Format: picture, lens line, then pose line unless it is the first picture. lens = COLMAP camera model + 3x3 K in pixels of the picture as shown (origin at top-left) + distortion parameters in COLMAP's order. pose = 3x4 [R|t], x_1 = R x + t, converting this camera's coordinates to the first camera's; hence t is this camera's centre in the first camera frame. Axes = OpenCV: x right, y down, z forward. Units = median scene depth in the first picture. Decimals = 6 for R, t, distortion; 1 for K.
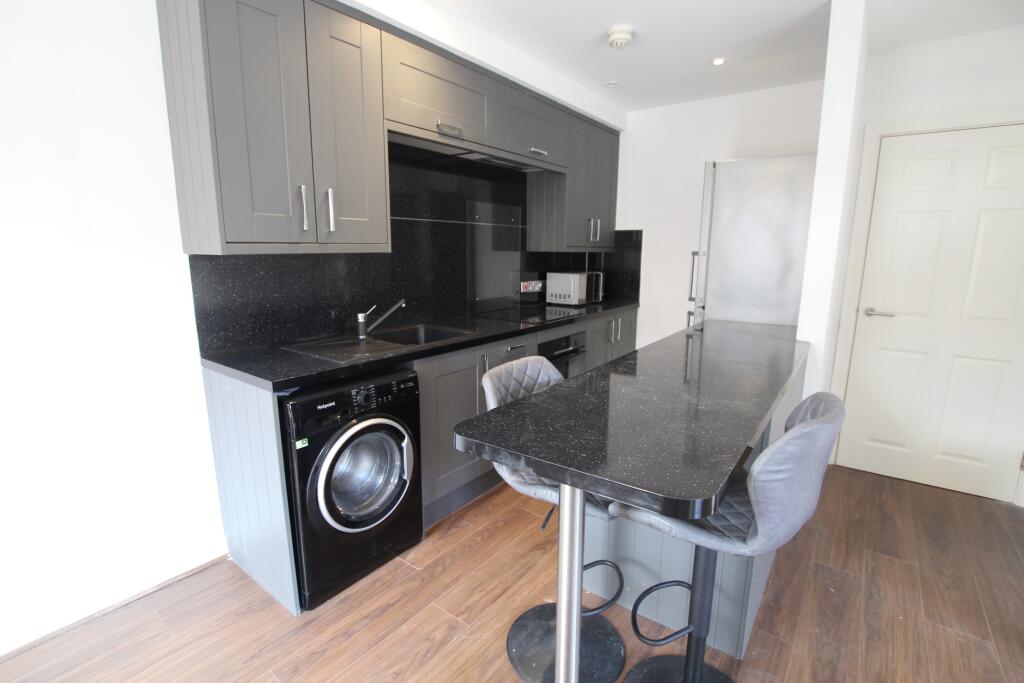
lens RADIAL K [[469.7, 0, 524.9], [0, 469.7, 343.0], [0, 0, 1]] dist [-0.040880, 0.008520]
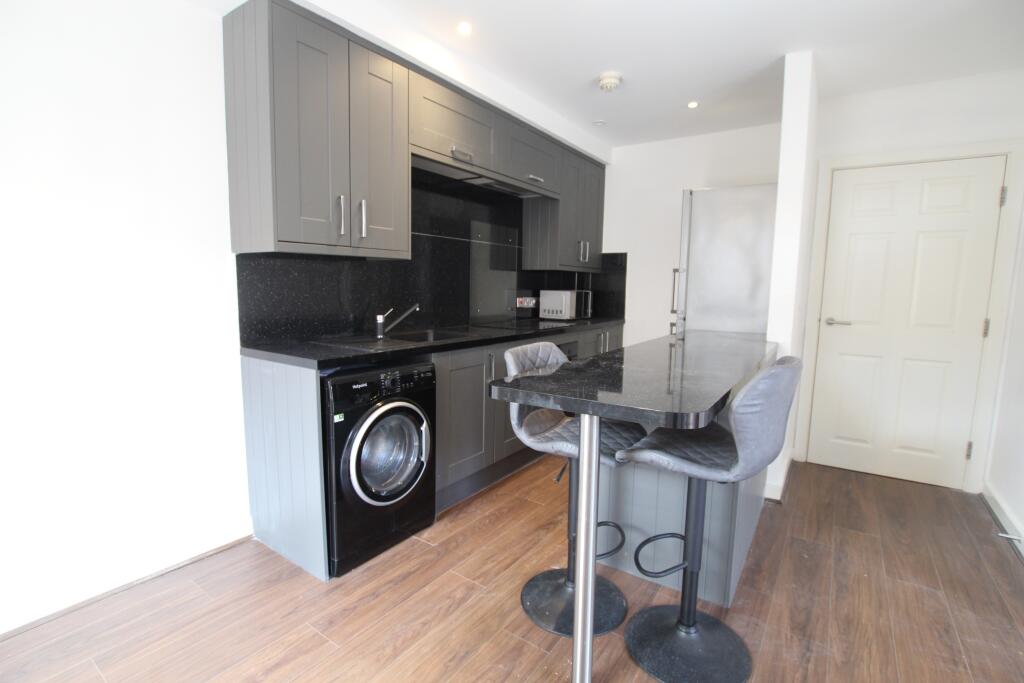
lens RADIAL K [[469.7, 0, 524.9], [0, 469.7, 343.0], [0, 0, 1]] dist [-0.040880, 0.008520]
pose [[0.999046, 0.003961, 0.043496, -0.069698], [-0.000707, 0.997216, -0.074564, 0.103613], [-0.043670, 0.074462, 0.996267, -0.134909]]
